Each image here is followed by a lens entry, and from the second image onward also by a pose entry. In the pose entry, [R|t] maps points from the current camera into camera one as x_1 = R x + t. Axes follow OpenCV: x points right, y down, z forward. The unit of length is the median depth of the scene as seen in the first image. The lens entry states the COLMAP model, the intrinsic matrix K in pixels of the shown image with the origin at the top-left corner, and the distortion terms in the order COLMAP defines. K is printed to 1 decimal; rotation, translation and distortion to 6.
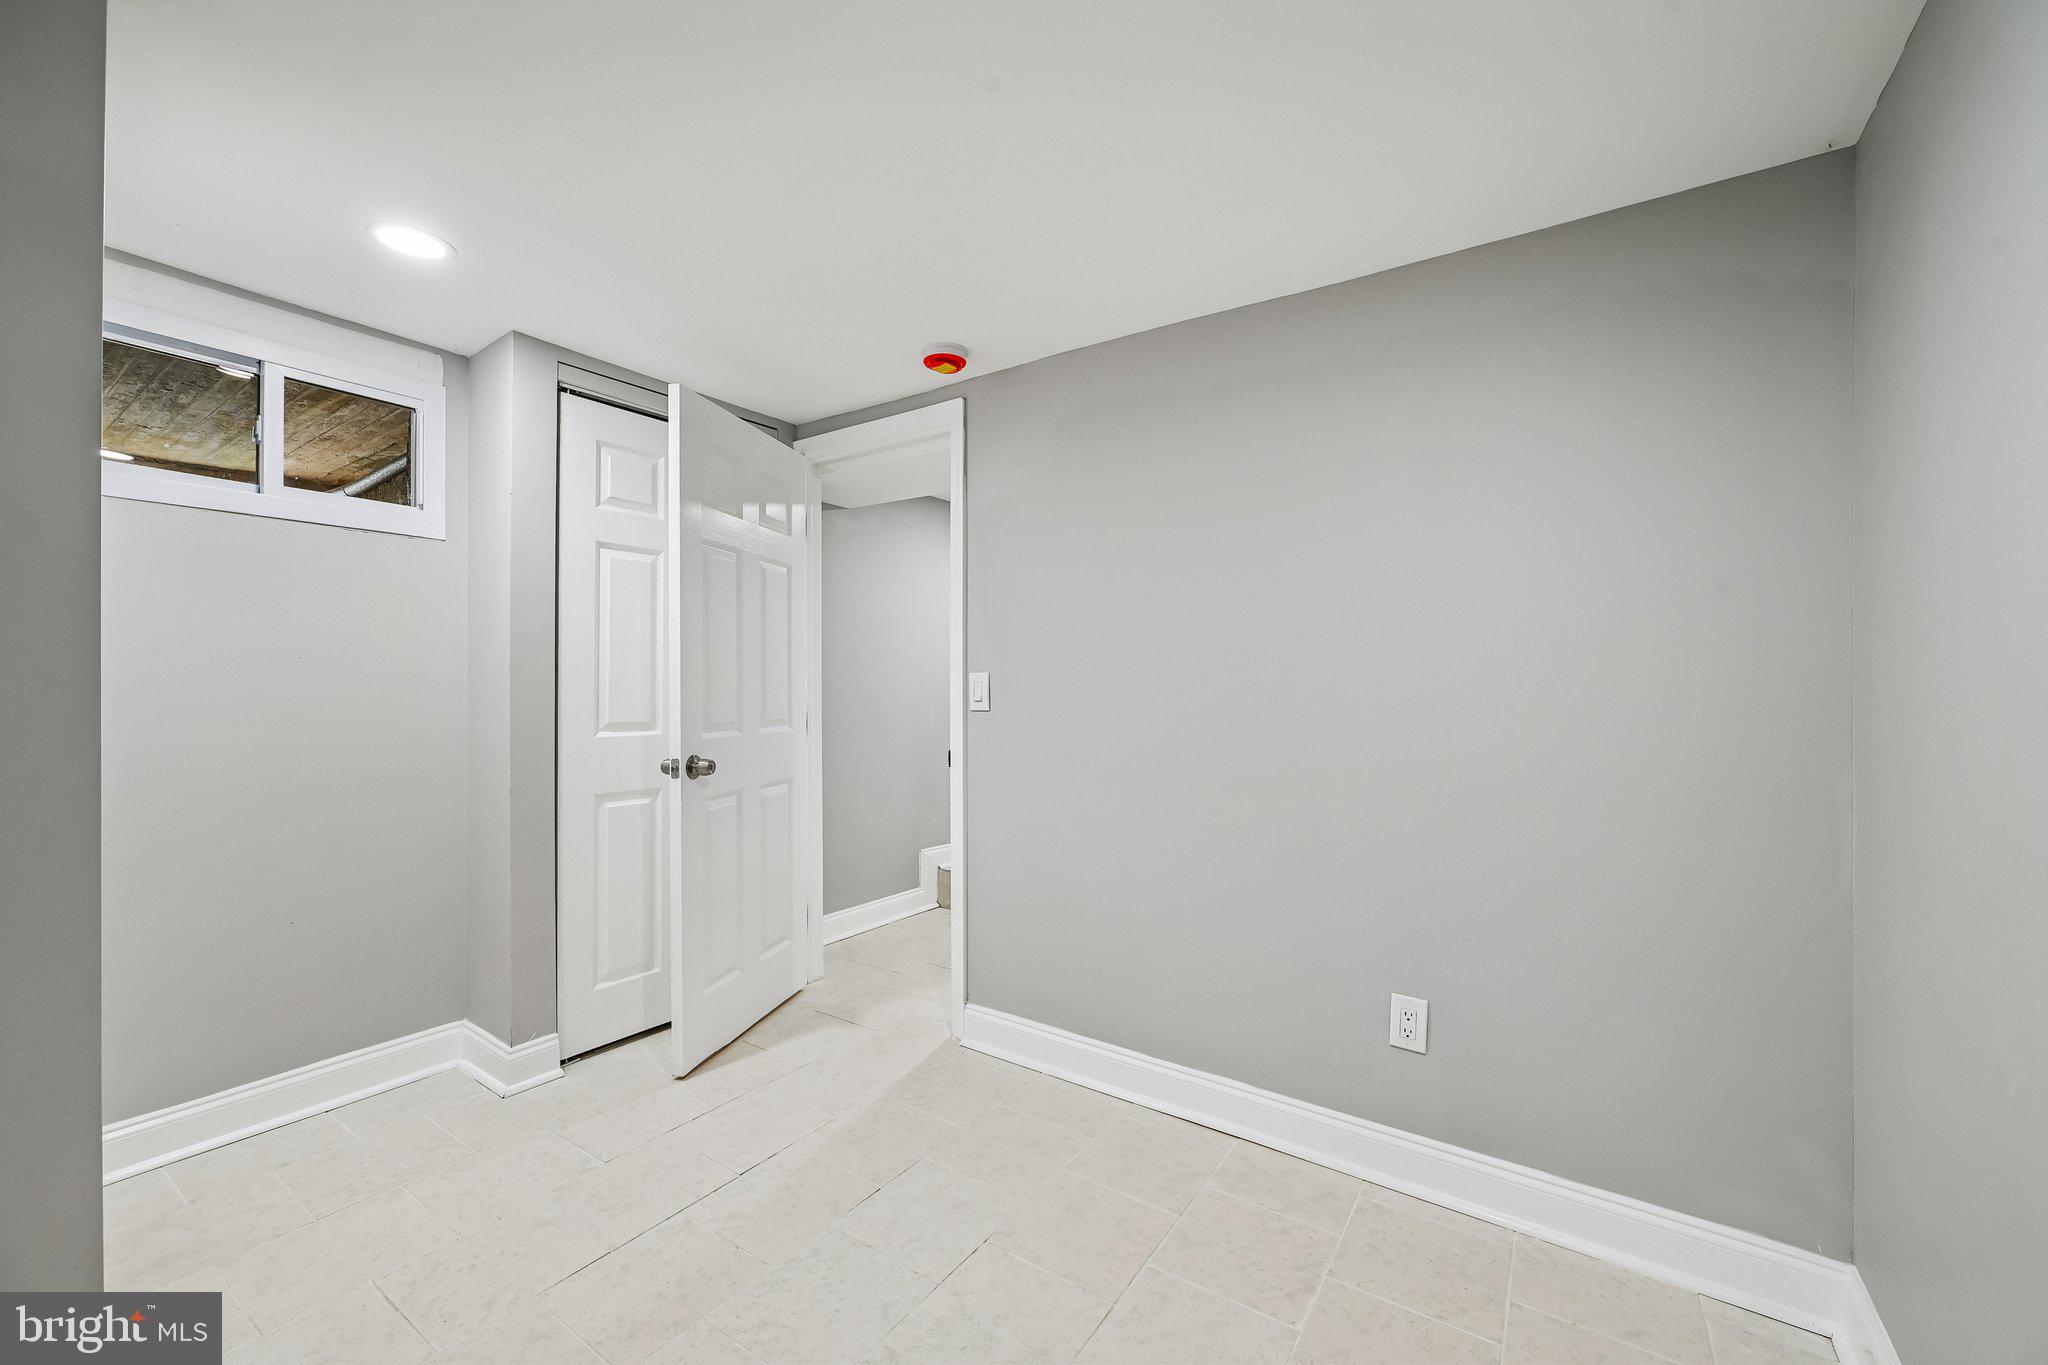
lens RADIAL K [[804.8, 0, 1022.4], [0, 804.8, 689.6], [0, 0, 1]] dist [-0.002262, 0.000062]
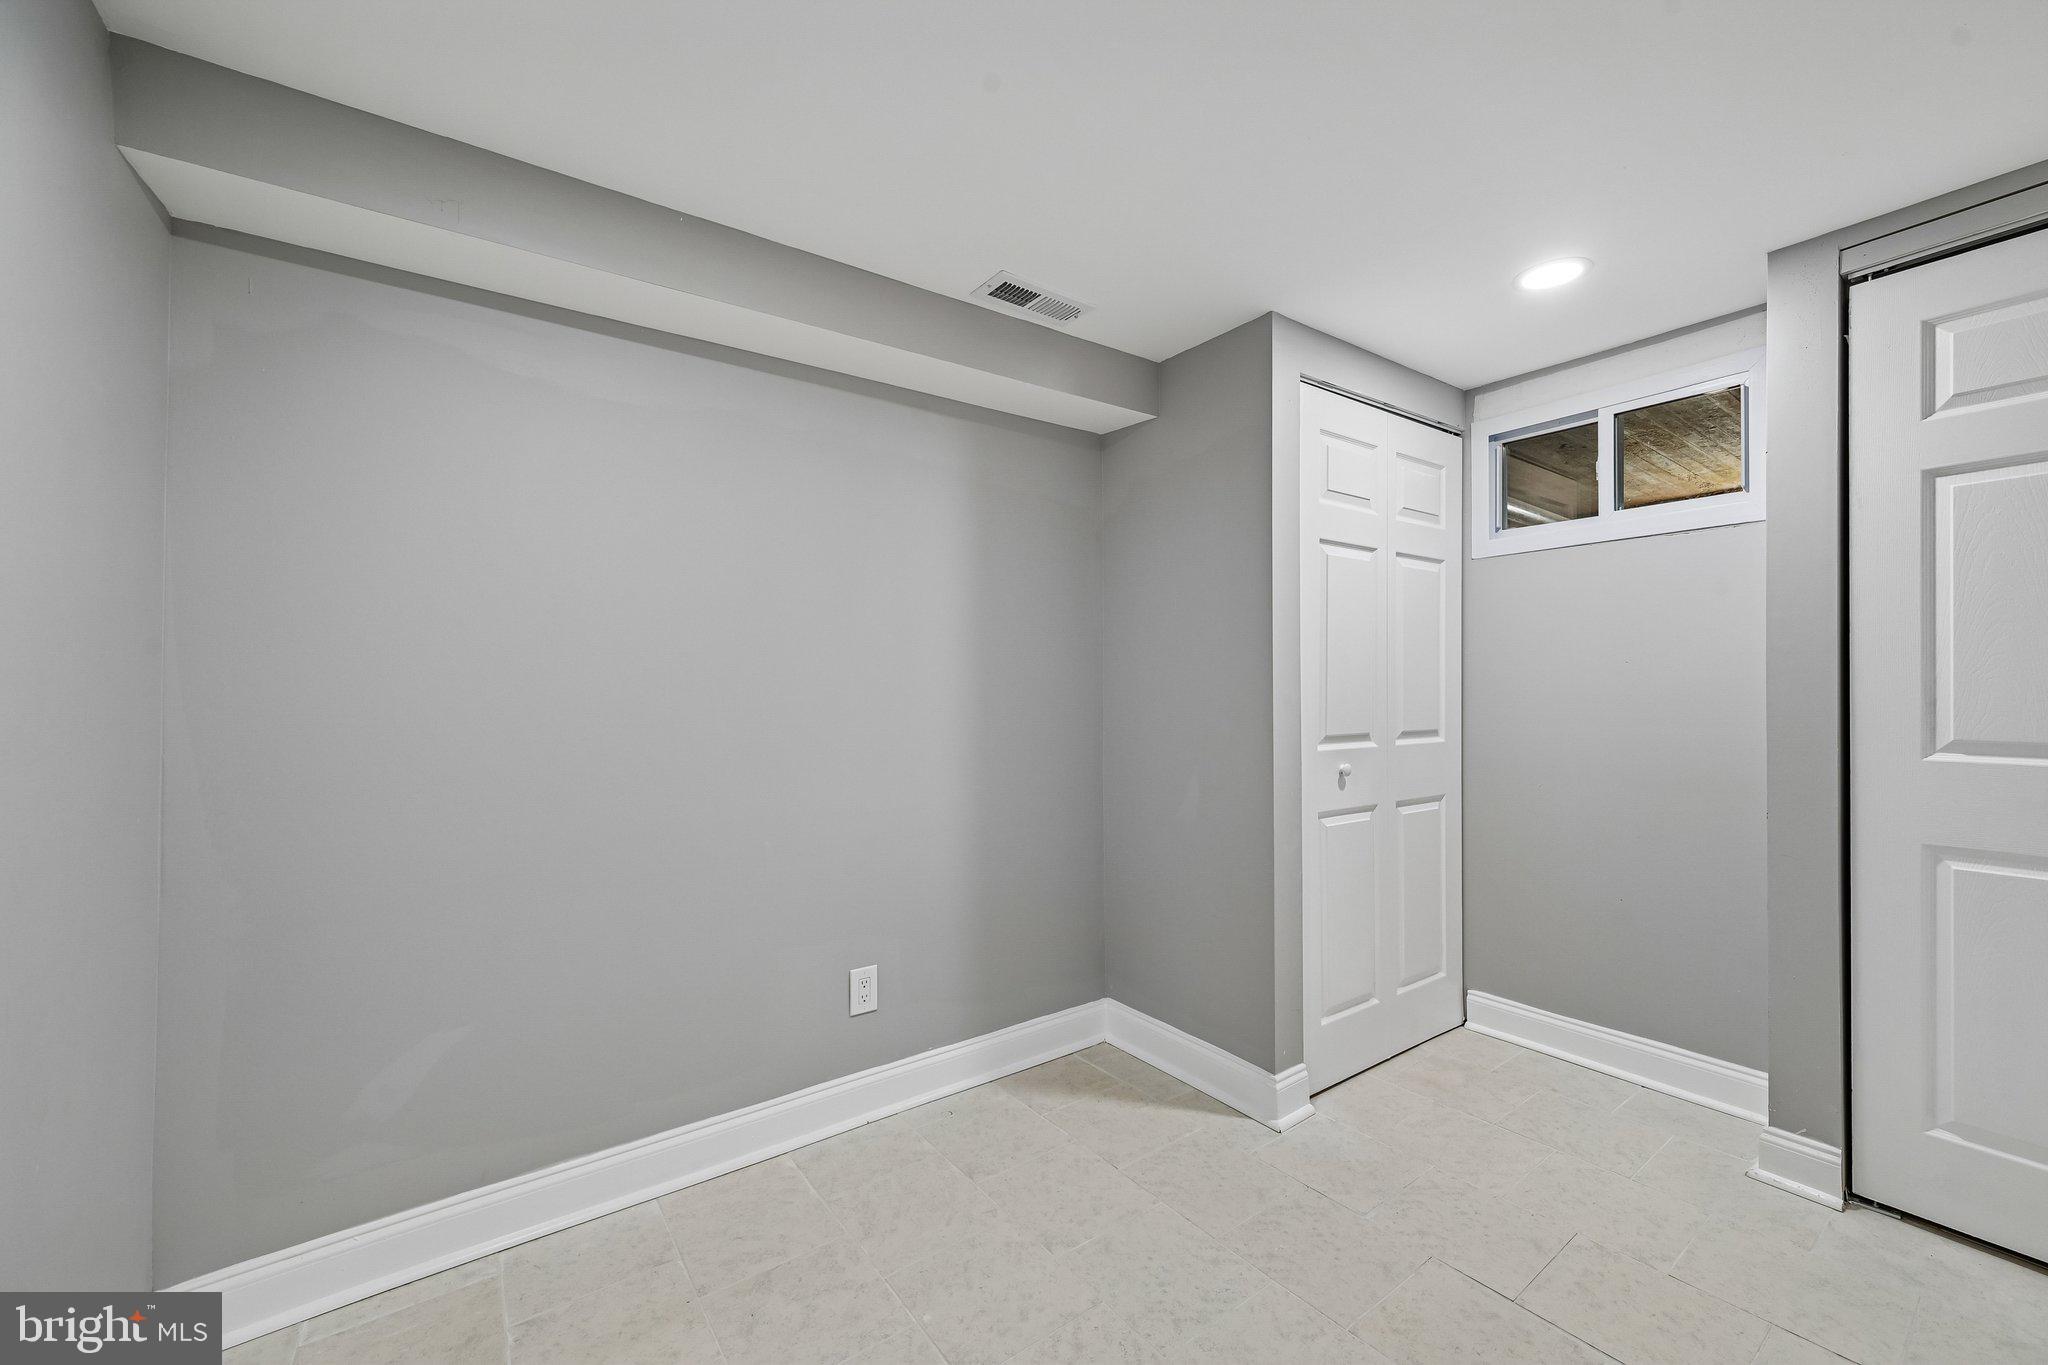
lens RADIAL K [[804.8, 0, 1039.6], [0, 804.8, 691.3], [0, 0, 1]] dist [-0.002262, 0.000062]
pose [[-0.328092, -0.000835, -0.944646, 0.367996], [0.006327, 0.999975, -0.003081, -0.001758], [0.944625, -0.006988, -0.328078, 0.540928]]
